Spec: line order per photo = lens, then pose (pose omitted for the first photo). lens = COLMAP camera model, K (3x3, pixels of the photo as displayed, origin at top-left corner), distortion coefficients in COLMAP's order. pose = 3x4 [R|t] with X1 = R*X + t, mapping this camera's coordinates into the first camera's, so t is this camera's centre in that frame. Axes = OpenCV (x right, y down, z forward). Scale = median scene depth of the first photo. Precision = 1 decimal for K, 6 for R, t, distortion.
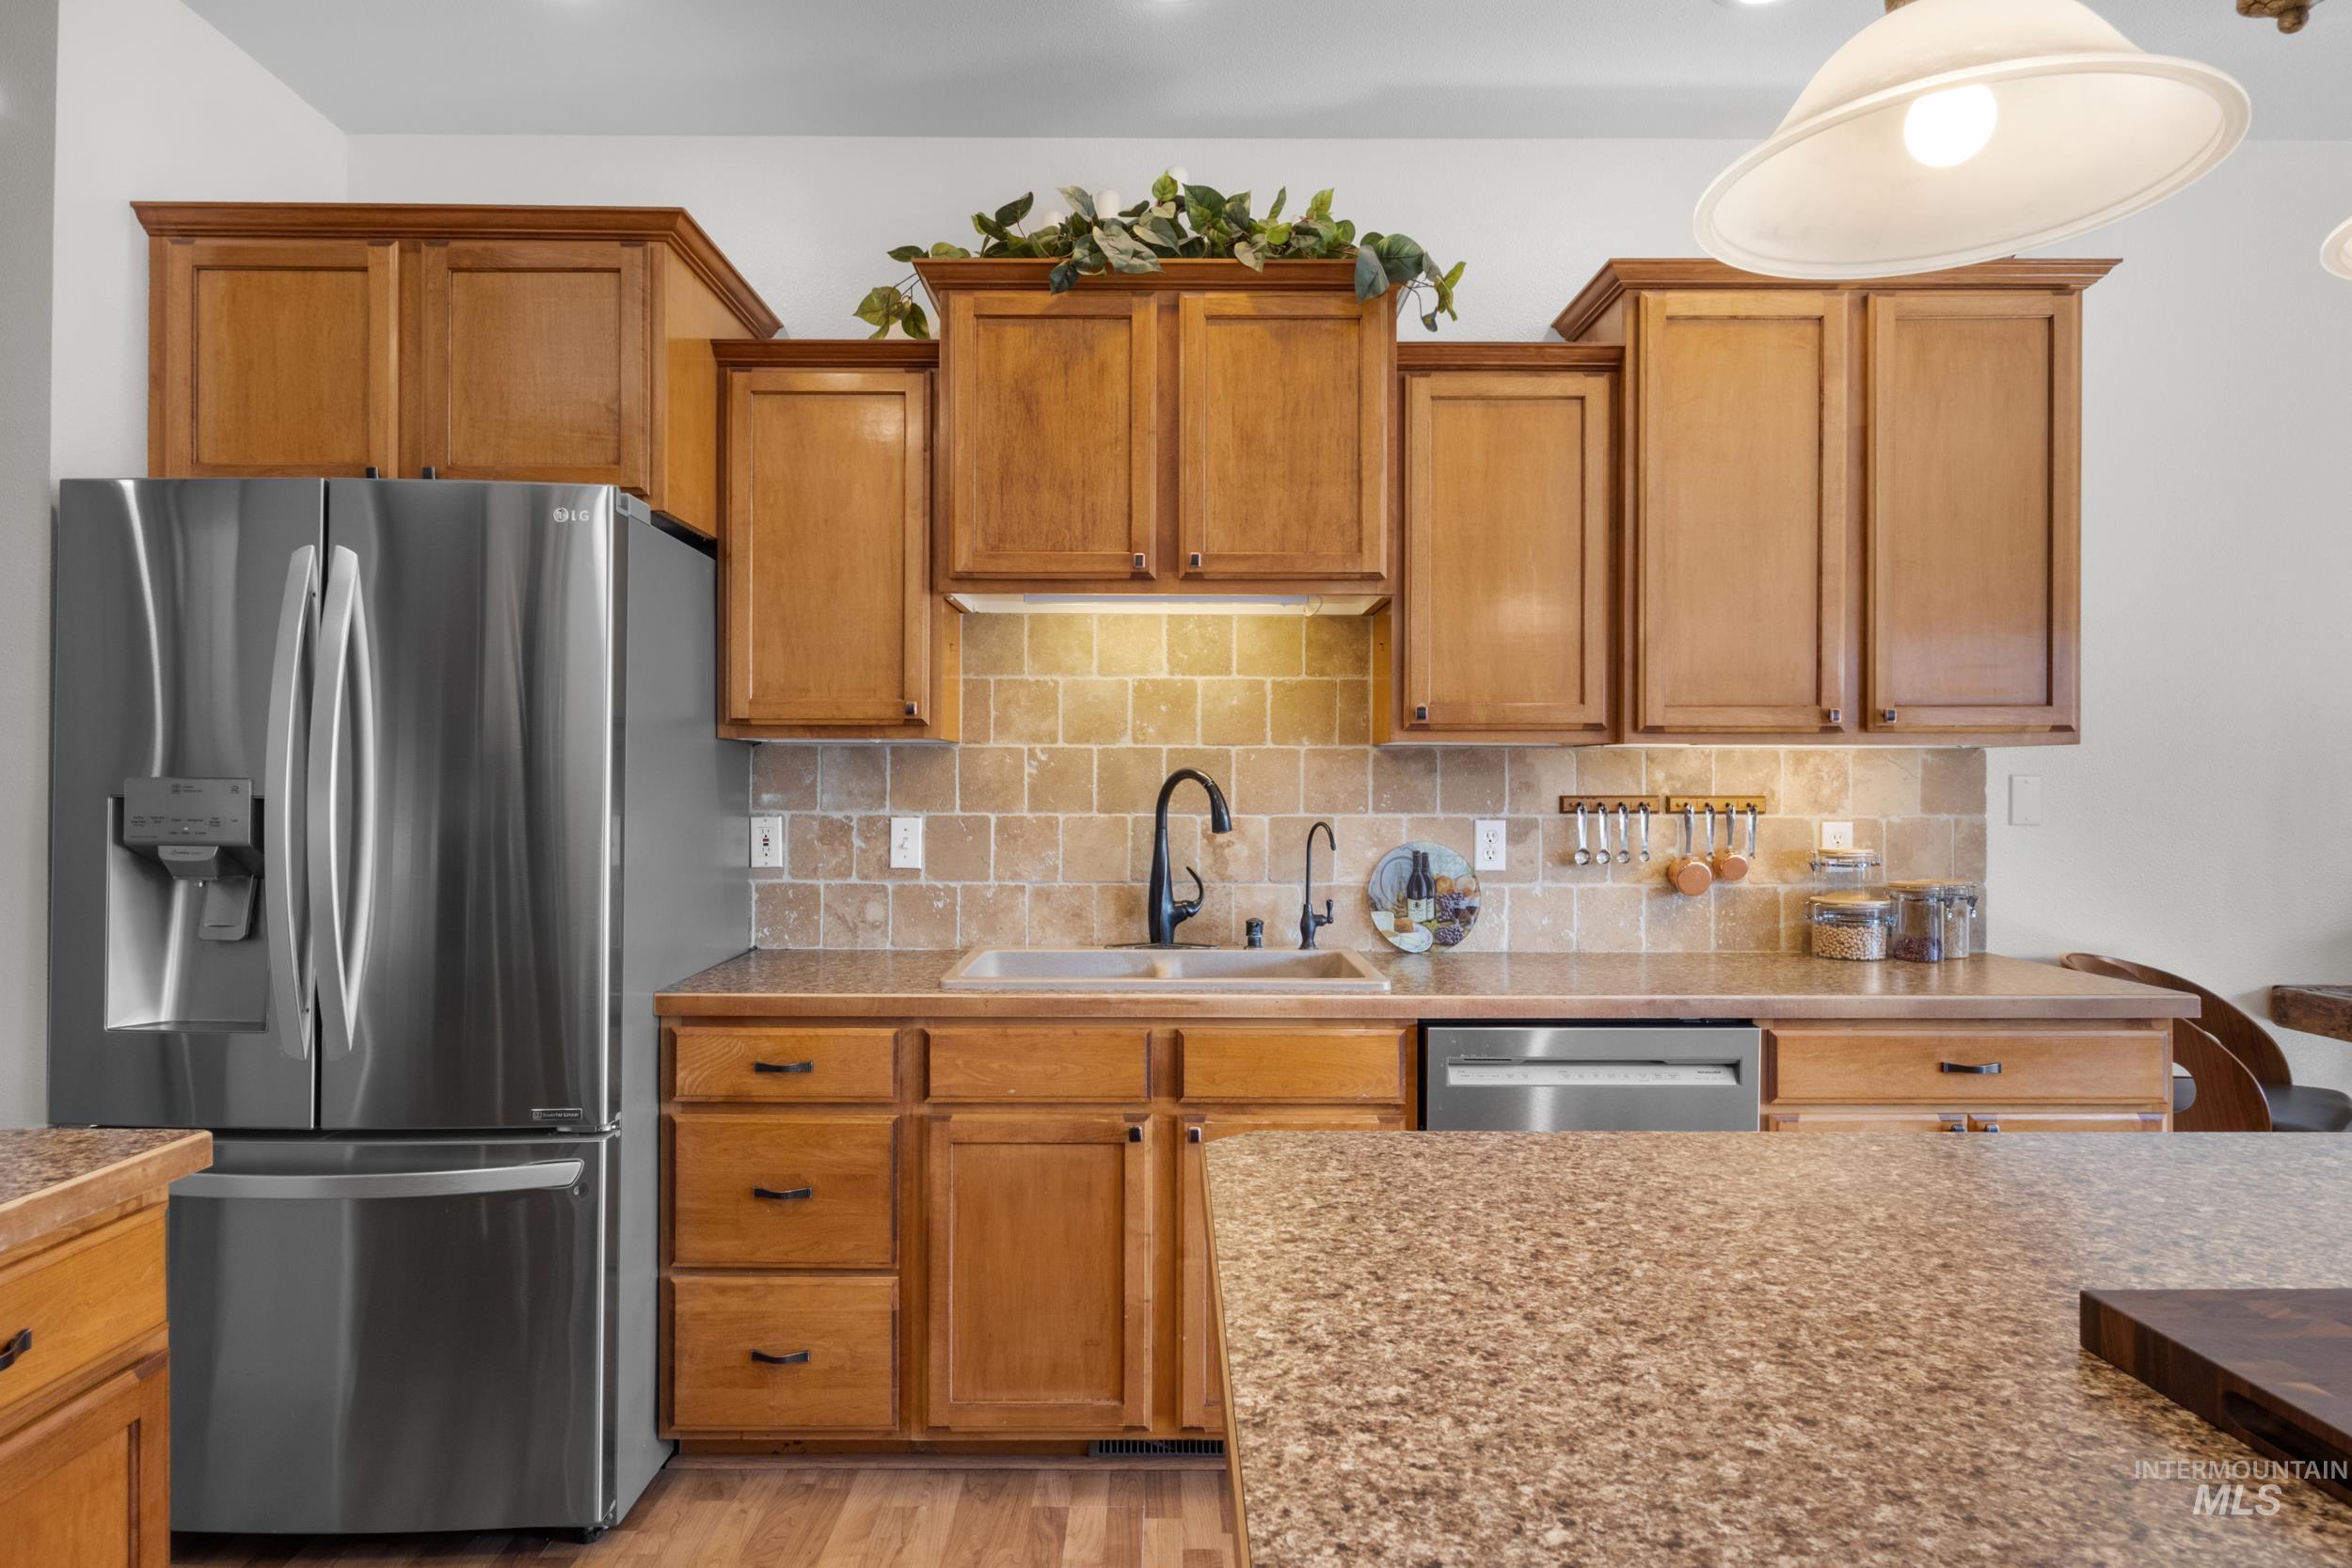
lens RADIAL K [[1411.7, 0, 1163.4], [0, 1411.7, 783.0], [0, 0, 1]] dist [-0.003851, 0.001982]
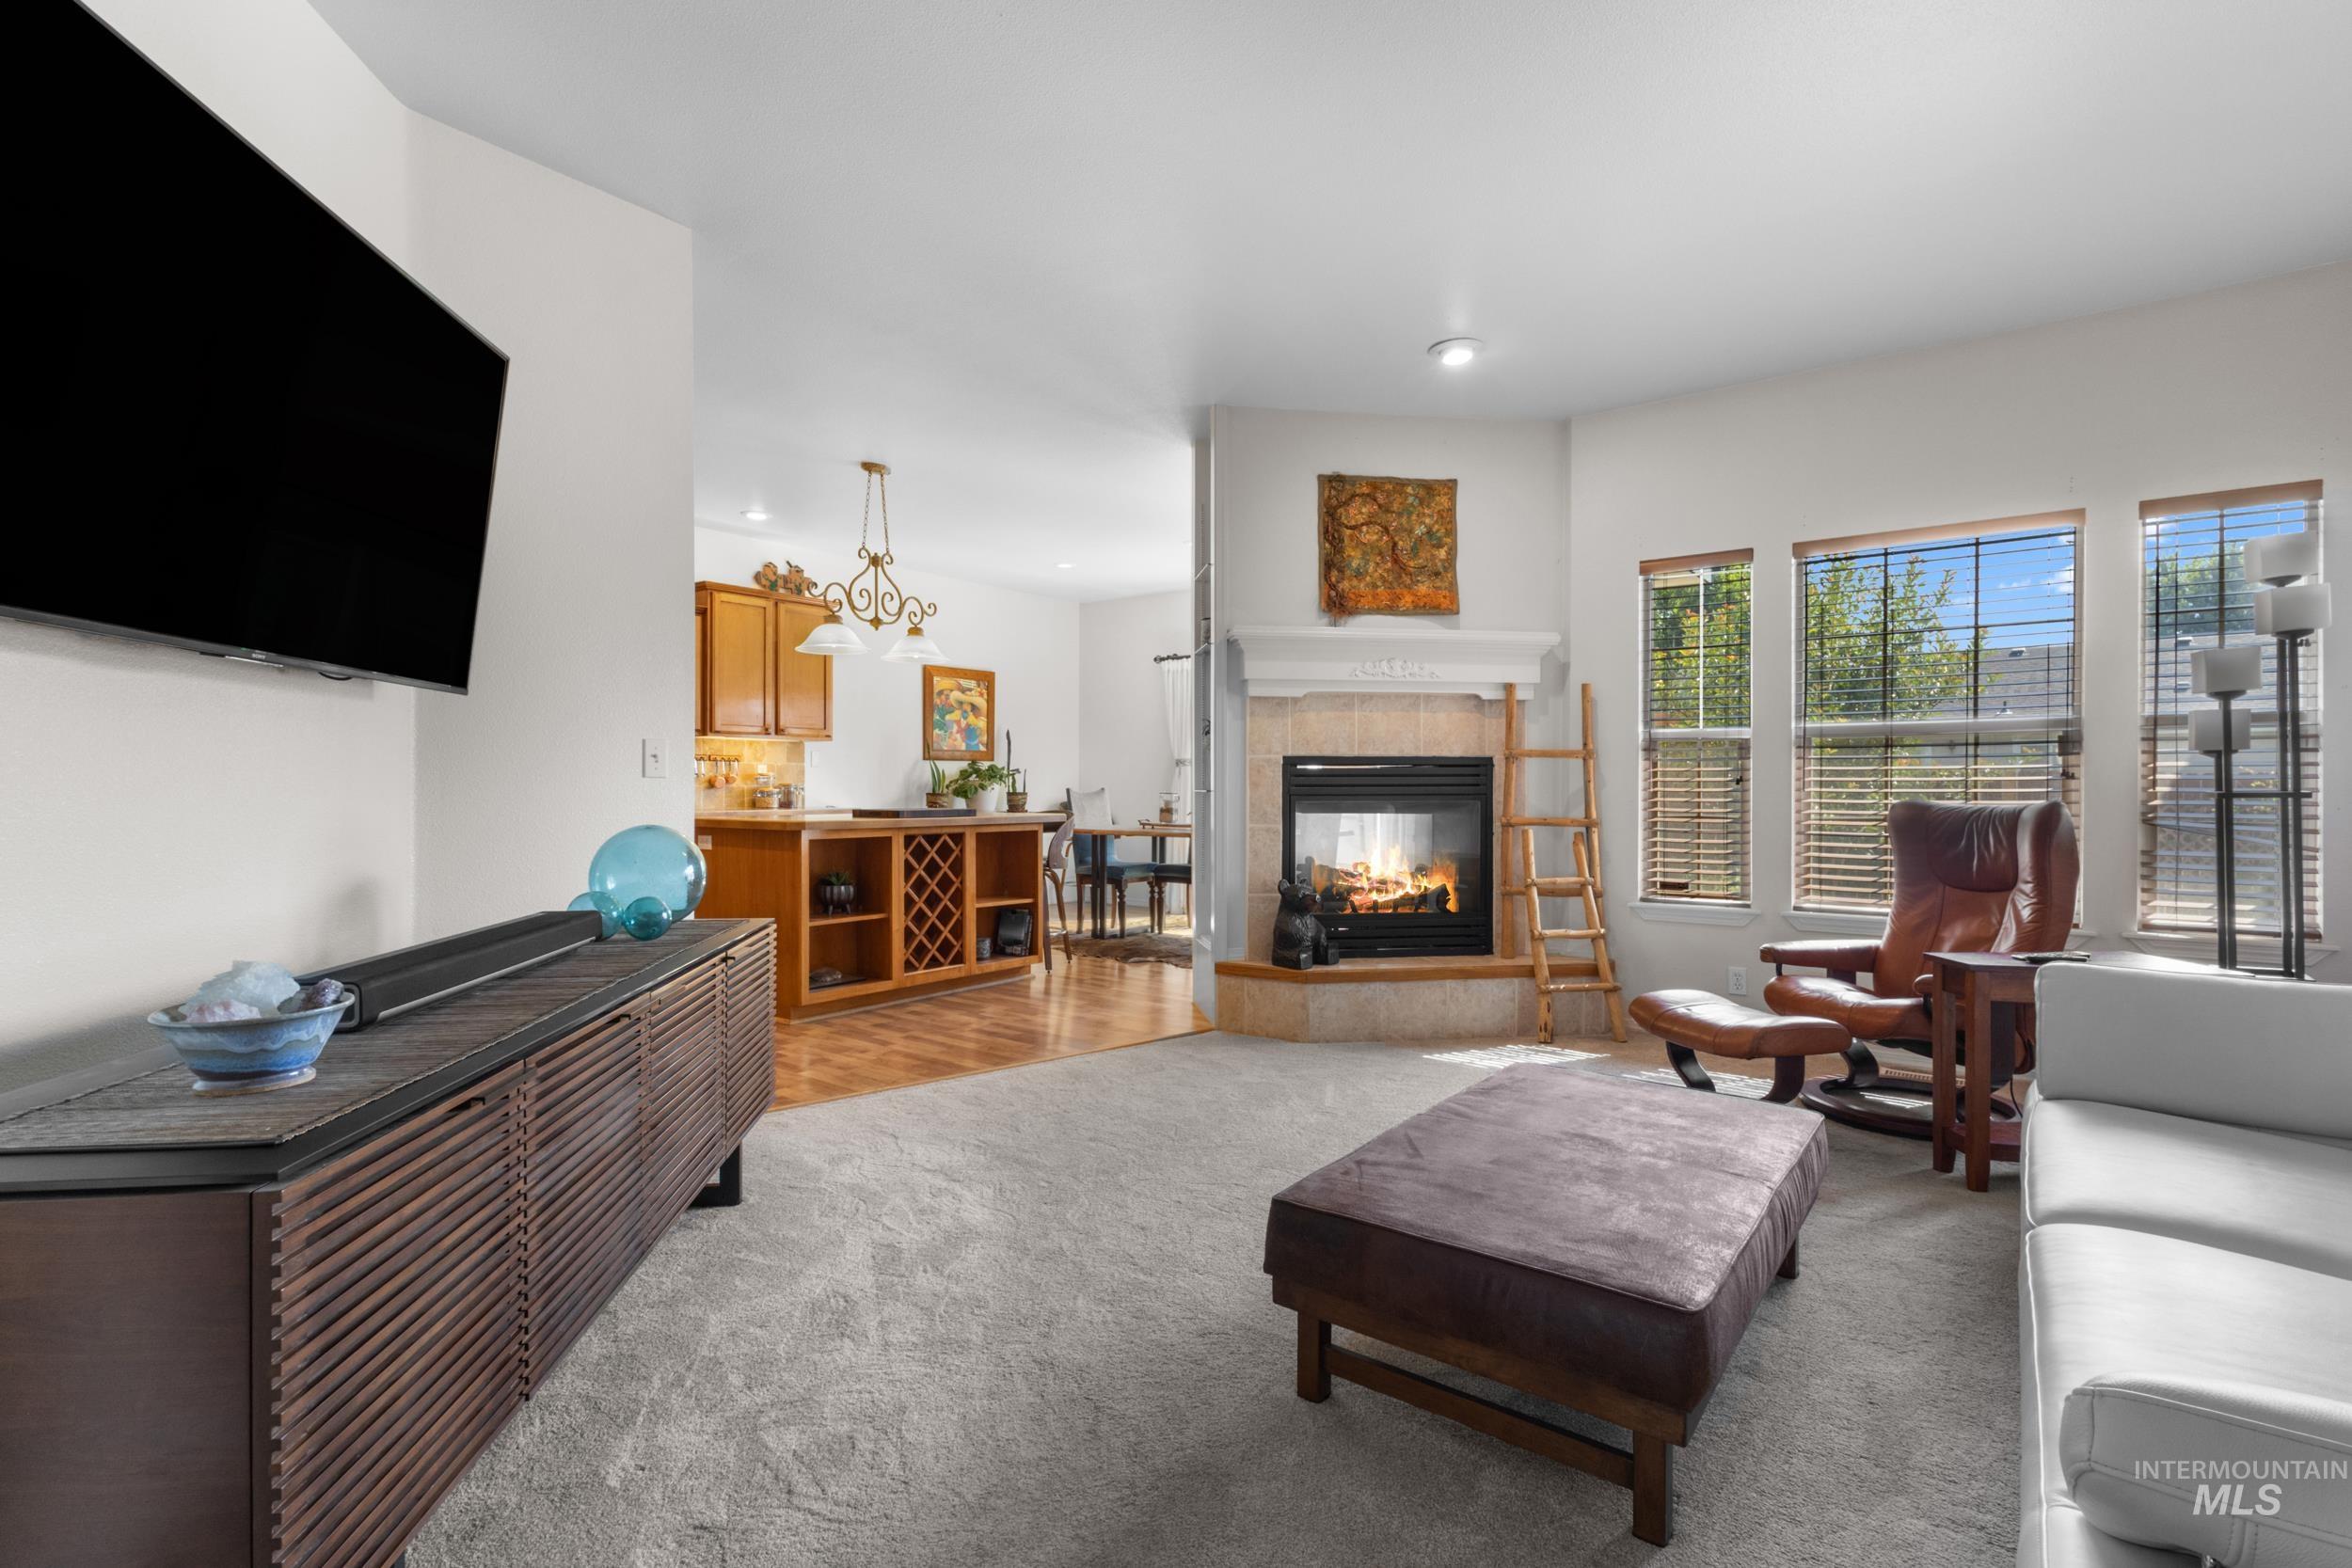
lens RADIAL K [[1089.7, 0, 1171.7], [0, 1089.7, 790.6], [0, 0, 1]] dist [0.000746, 0.001784]
pose [[0.597725, -0.003964, 0.801692, -0.990394], [0.006402, 0.999979, 0.000172, 0.099465], [-0.801676, 0.005030, 0.597738, -1.255935]]
